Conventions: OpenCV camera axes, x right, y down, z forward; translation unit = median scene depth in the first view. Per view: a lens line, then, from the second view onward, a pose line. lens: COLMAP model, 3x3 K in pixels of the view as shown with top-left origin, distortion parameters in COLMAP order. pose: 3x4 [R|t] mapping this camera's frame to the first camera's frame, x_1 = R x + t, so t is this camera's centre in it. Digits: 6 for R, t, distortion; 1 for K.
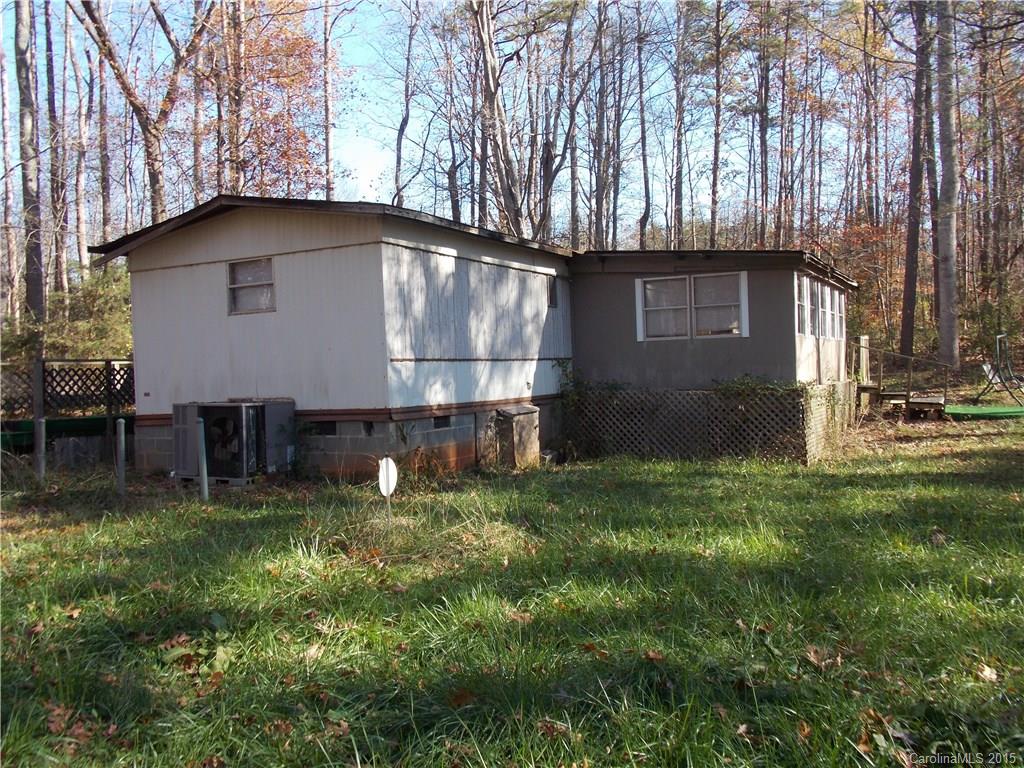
lens RADIAL K [[914.7, 0, 513.7], [0, 914.7, 387.6], [0, 0, 1]] dist [-0.044880, -0.001389]
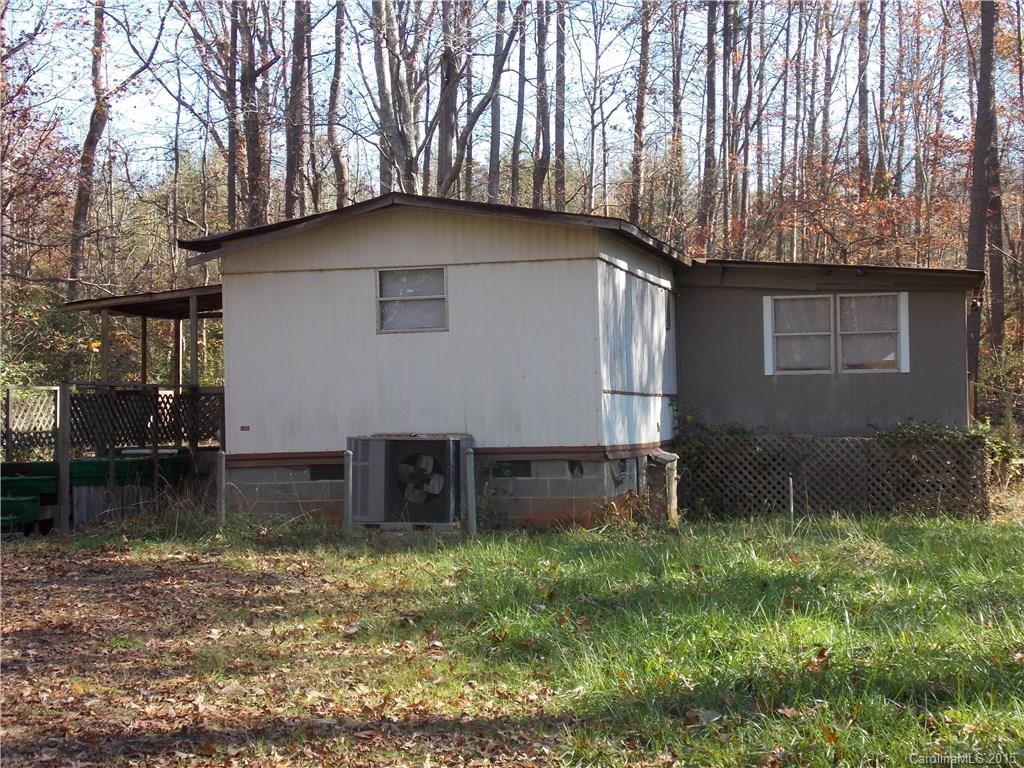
lens RADIAL K [[1741.4, 0, 511.3], [0, 1741.4, 382.9], [0, 0, 1]] dist [0.038643, 0.000000]
pose [[0.979434, 0.019602, 0.200813, -0.417715], [-0.010775, 0.998931, -0.044953, 0.028794], [-0.201479, 0.041865, 0.978598, -0.470359]]
